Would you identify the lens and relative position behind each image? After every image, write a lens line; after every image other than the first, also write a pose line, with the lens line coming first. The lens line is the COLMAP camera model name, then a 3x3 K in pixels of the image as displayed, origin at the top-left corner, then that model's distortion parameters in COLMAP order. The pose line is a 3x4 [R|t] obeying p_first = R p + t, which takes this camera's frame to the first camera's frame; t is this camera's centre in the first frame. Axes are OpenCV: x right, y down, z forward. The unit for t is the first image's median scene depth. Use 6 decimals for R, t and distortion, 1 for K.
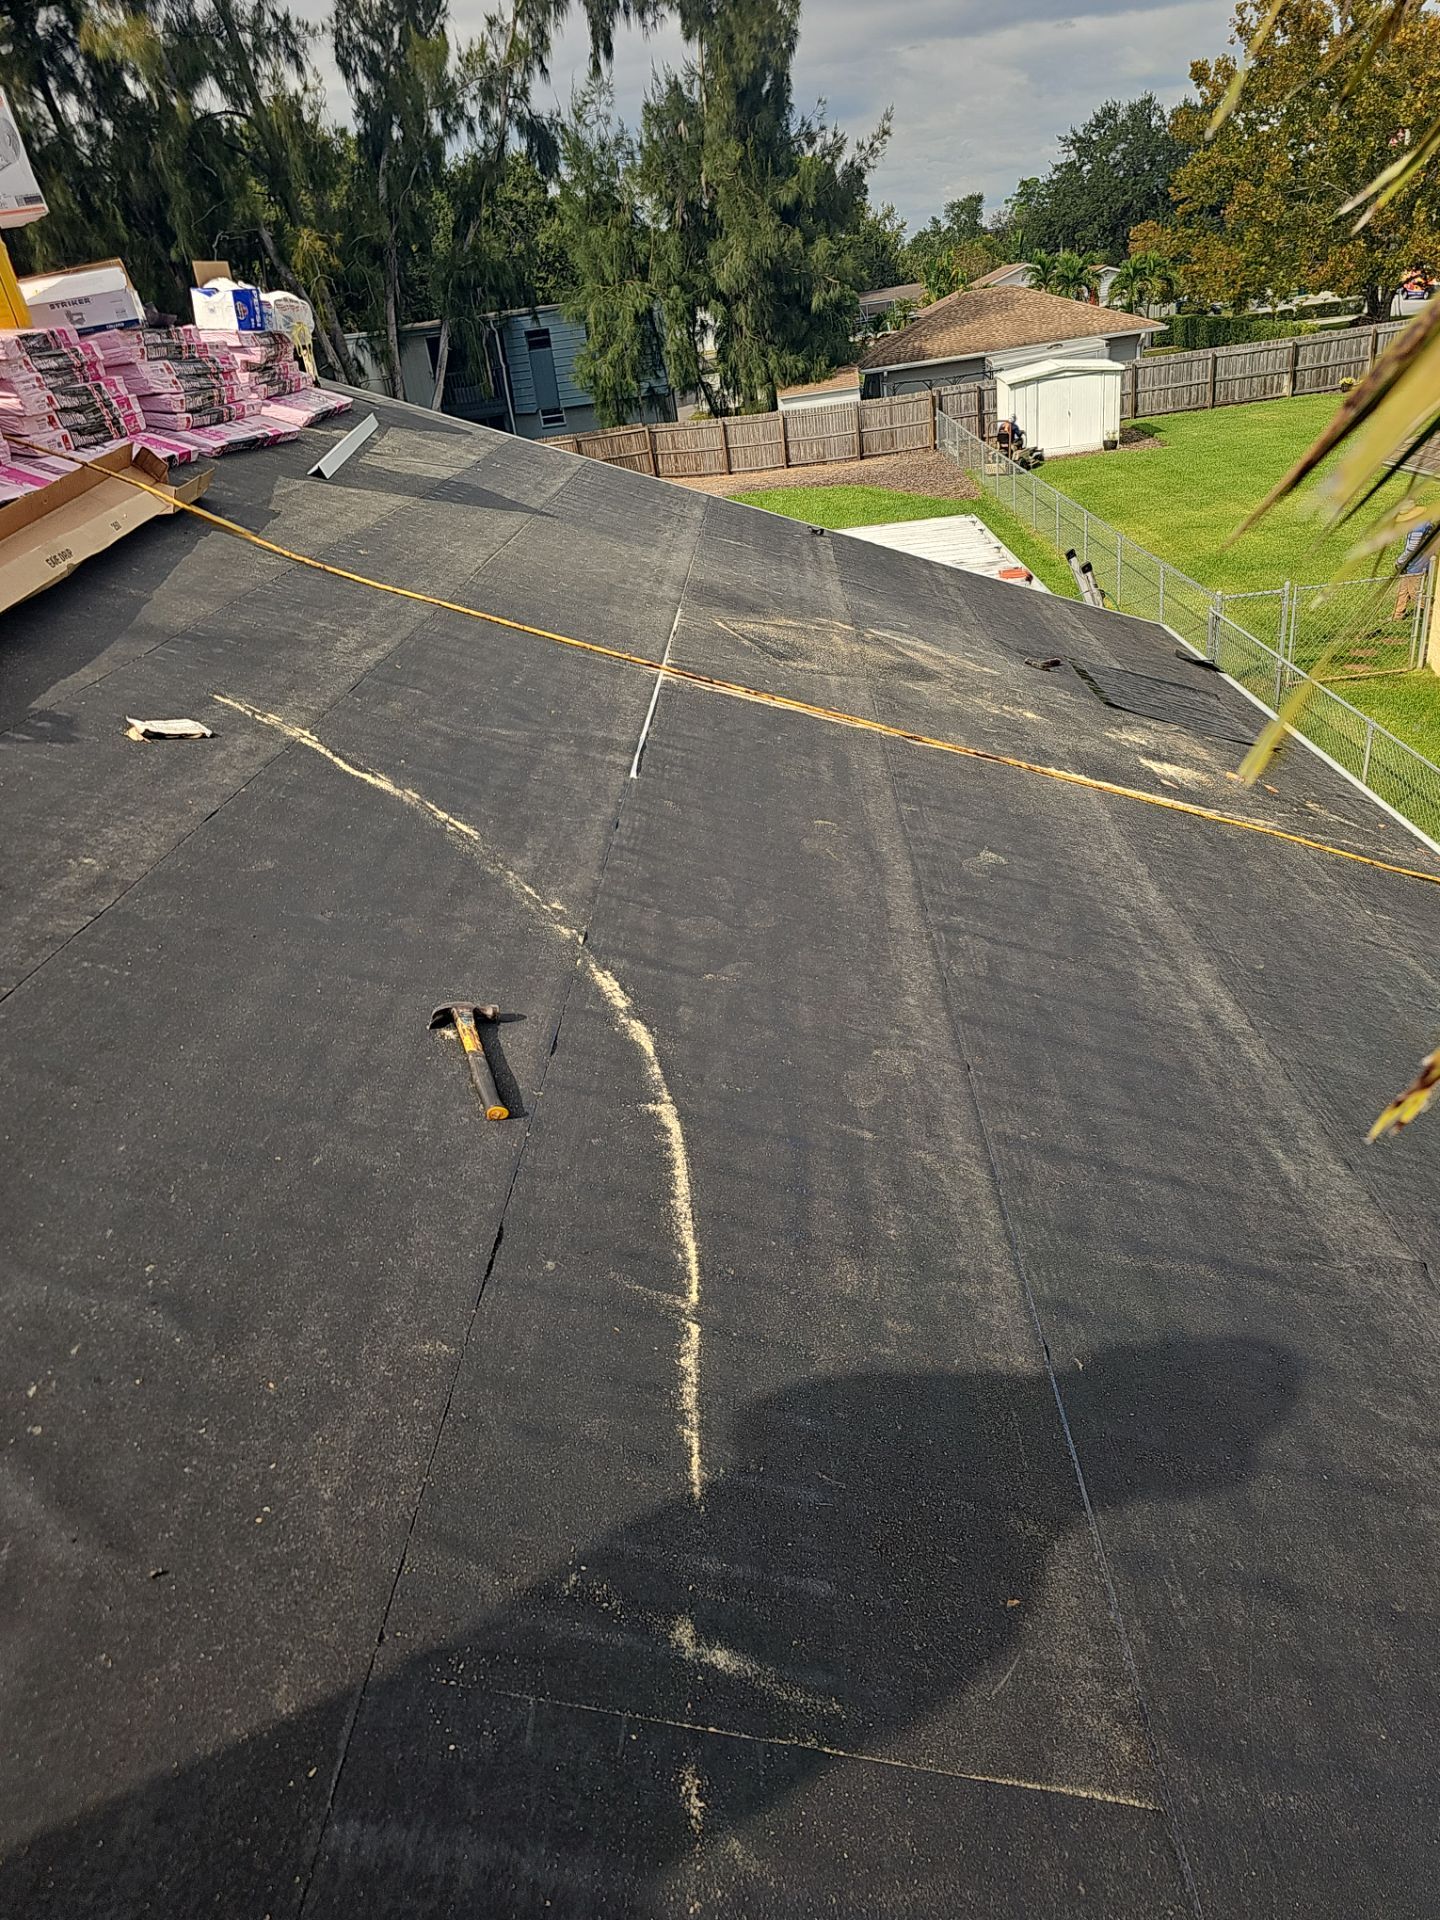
lens RADIAL K [[1228.6, 0, 720.0], [0, 1228.6, 960.0], [0, 0, 1]] dist [0.065270, -0.047320]
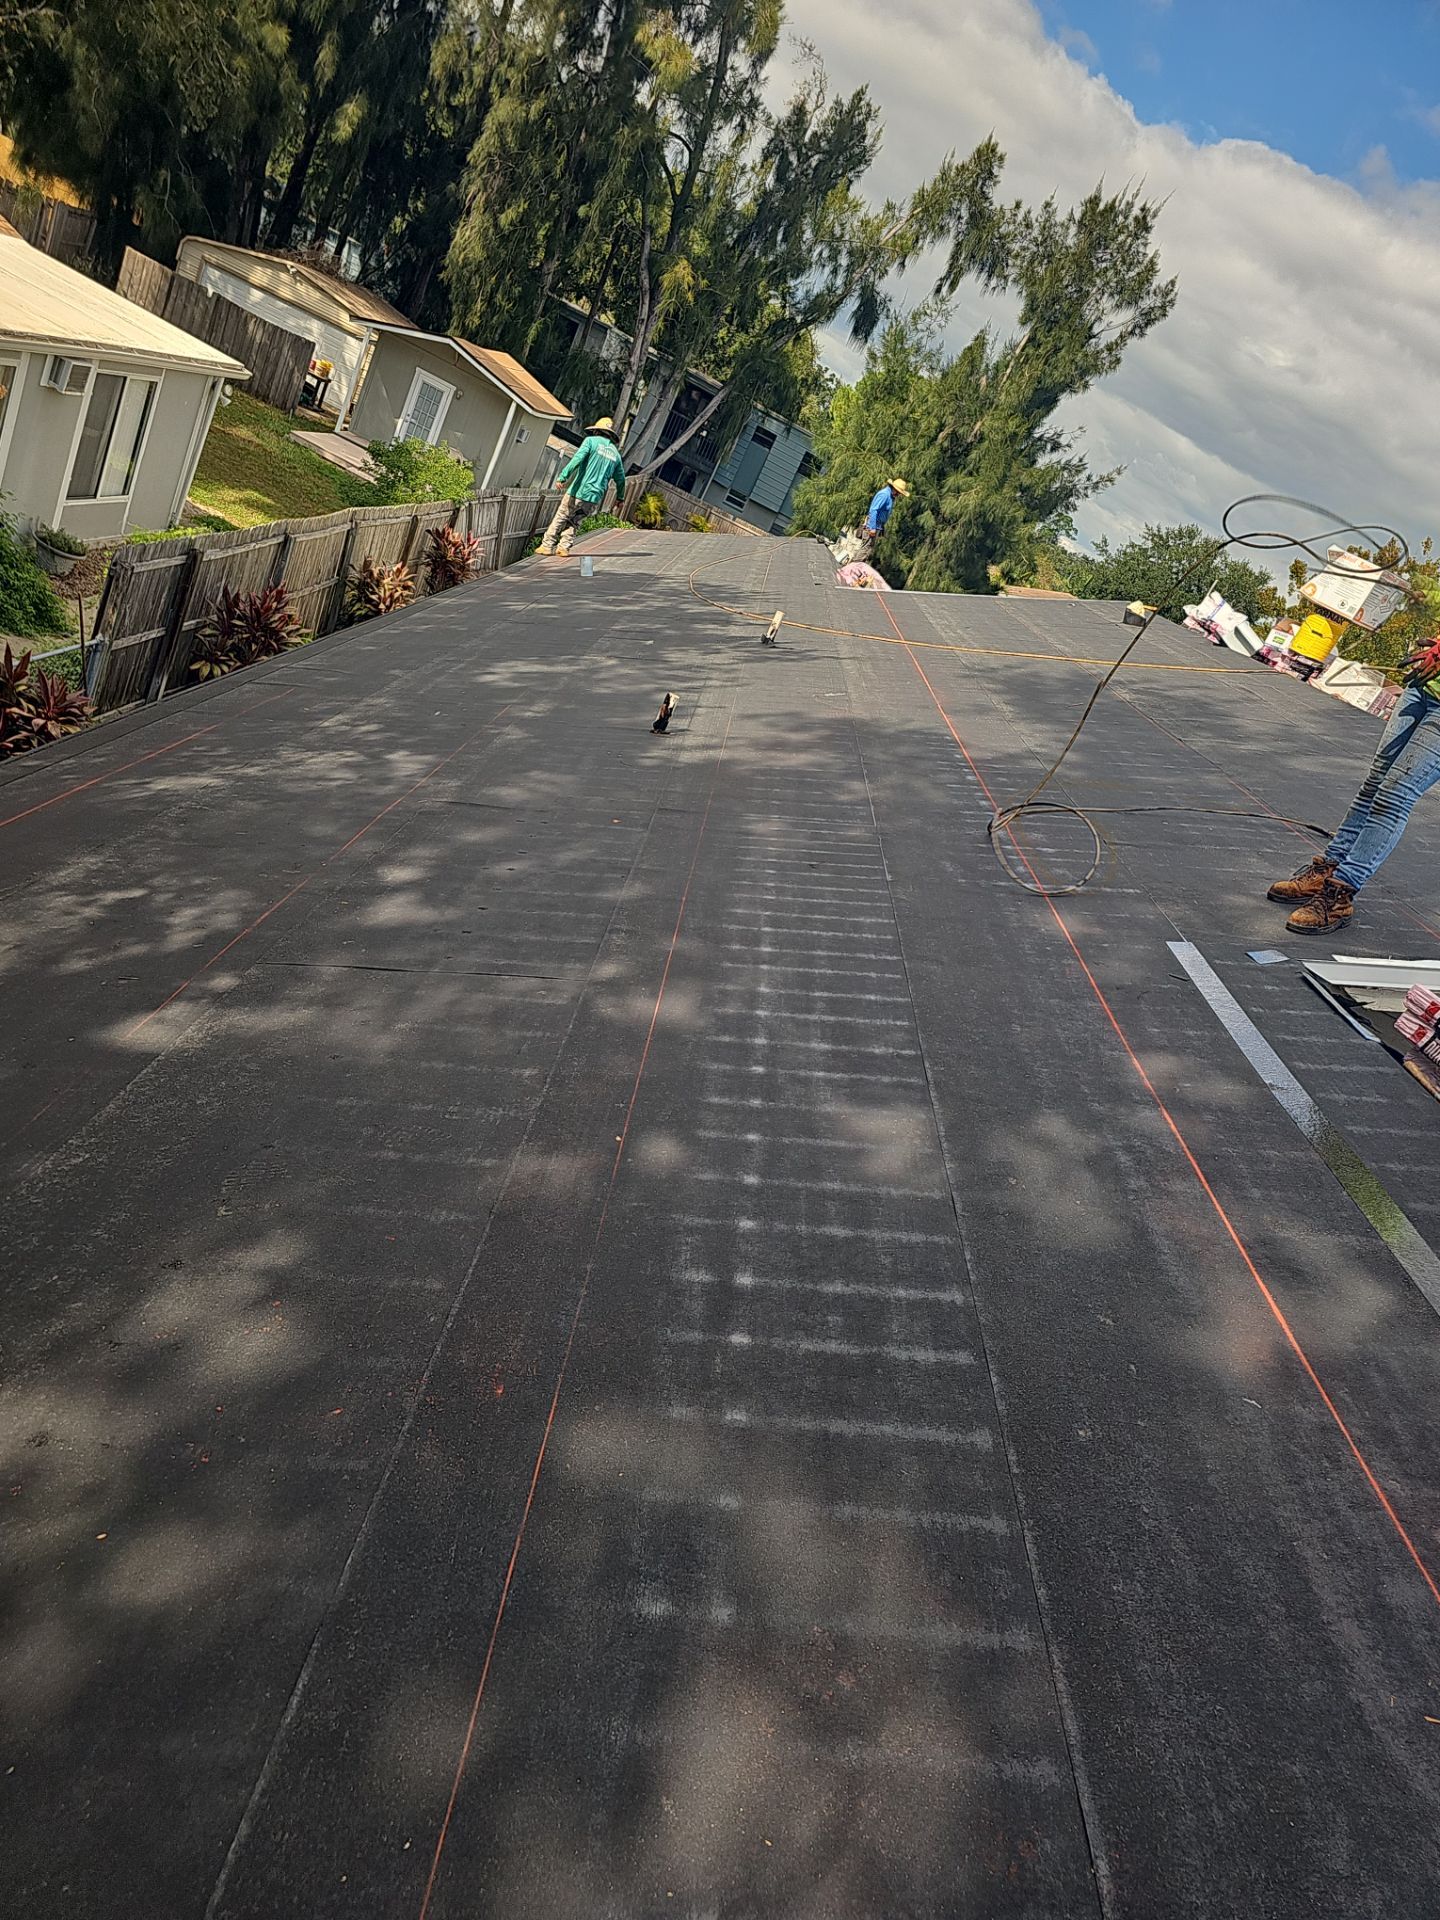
lens RADIAL K [[1216.1, 0, 720.0], [0, 1216.1, 960.0], [0, 0, 1]] dist [0.064063, -0.058261]
pose [[0.841537, 0.508678, 0.181833, -0.165962], [-0.494698, 0.860898, -0.118863, 0.066824], [-0.217003, 0.010075, 0.976119, -0.075687]]
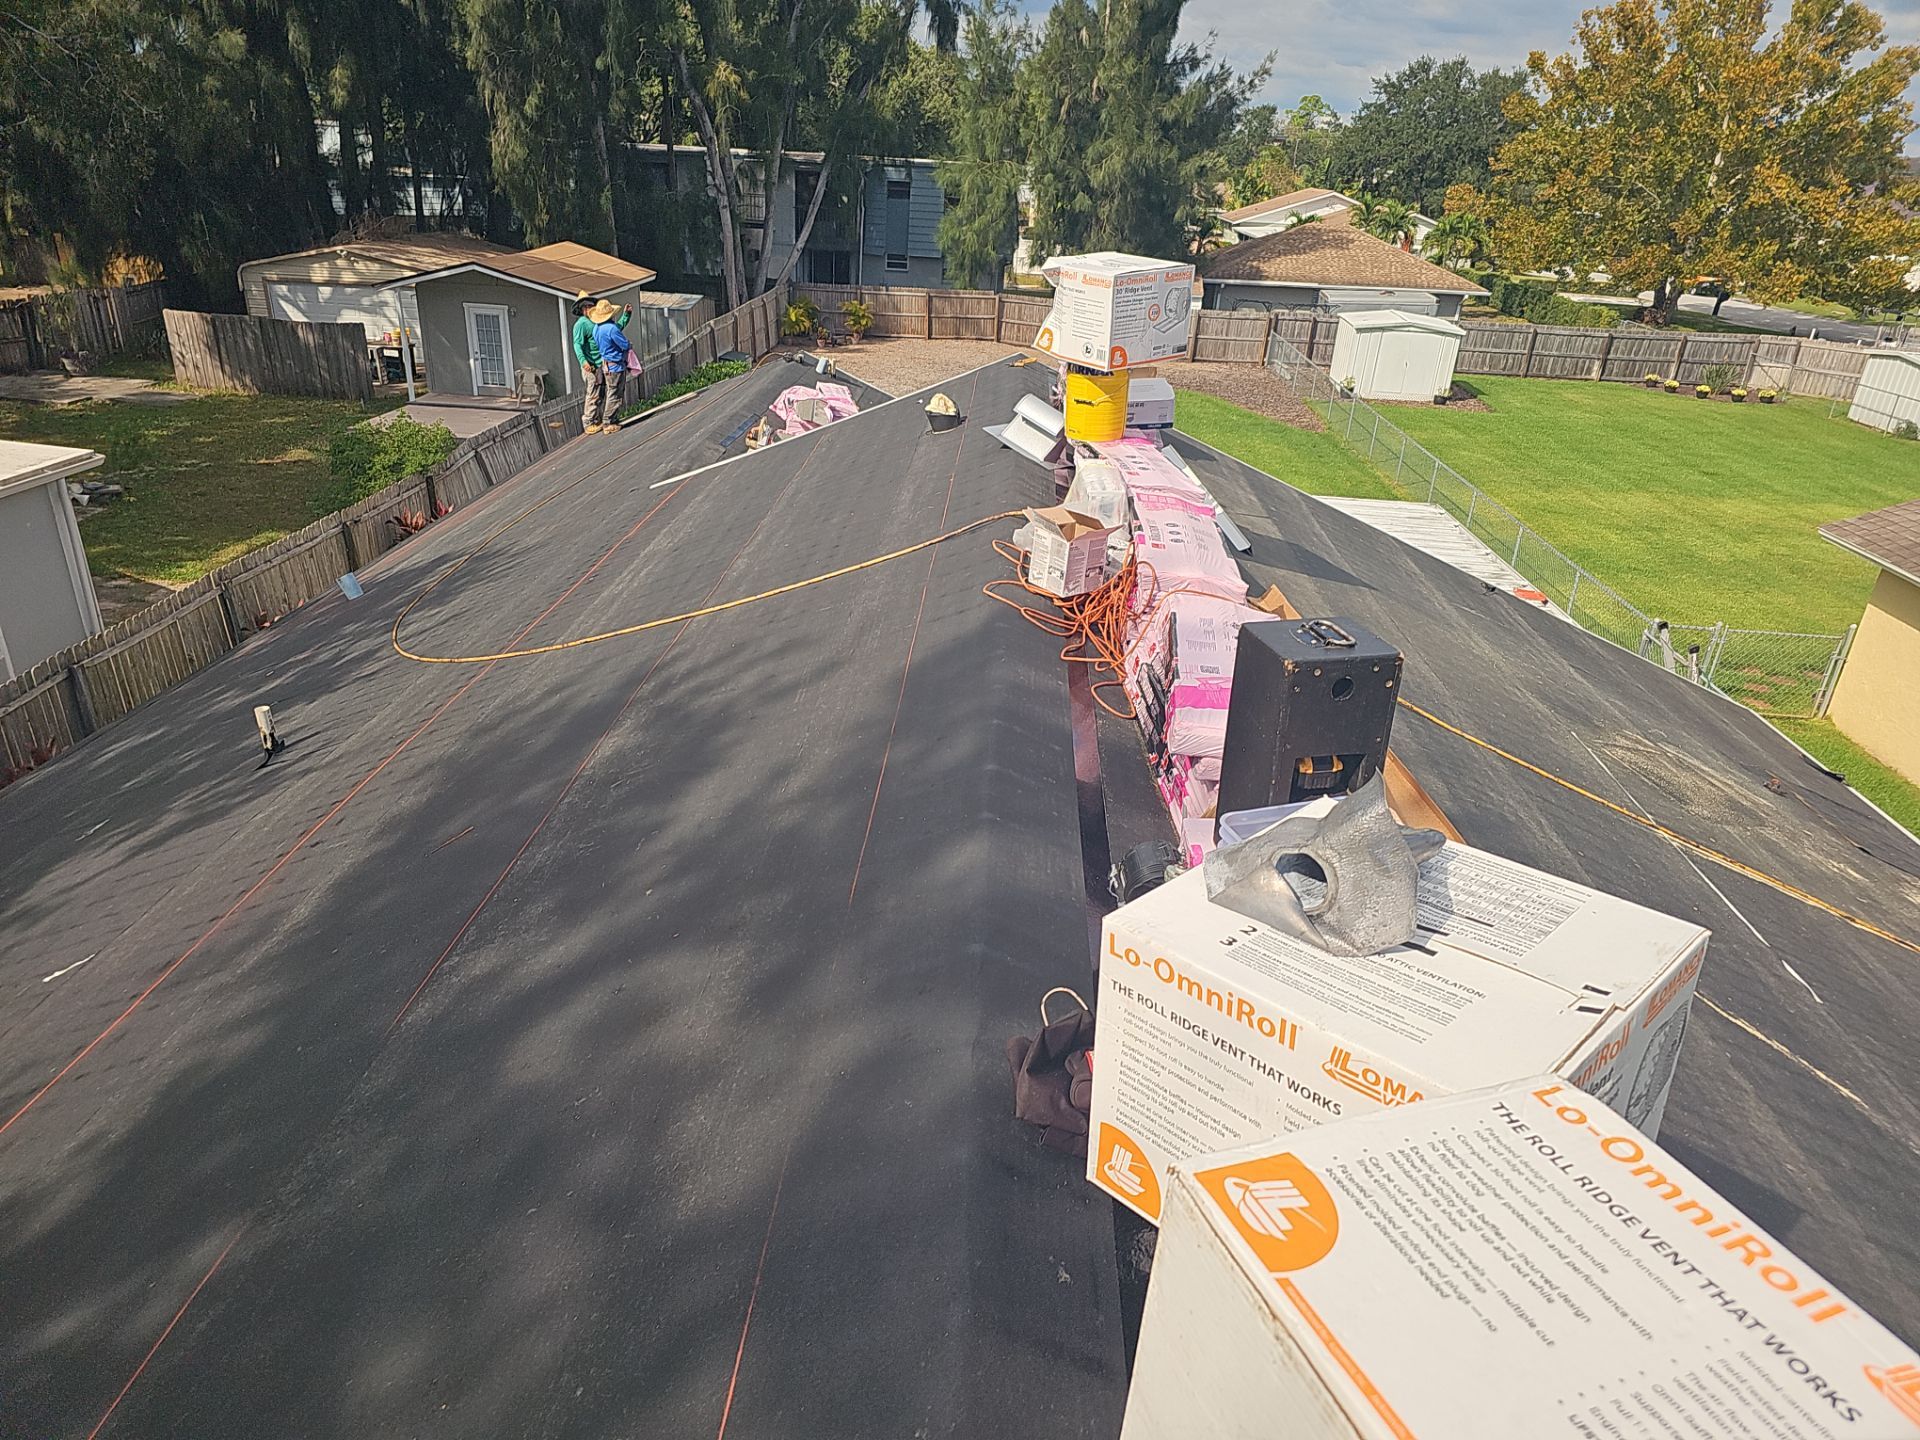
lens RADIAL K [[1216.1, 0, 934.2], [0, 1216.1, 716.8], [0, 0, 1]] dist [0.064063, -0.058261]
pose [[0.984214, 0.174366, 0.030308, -0.082368], [-0.172691, 0.983648, -0.051136, -0.016641], [-0.038729, 0.045095, 0.998232, -0.016079]]
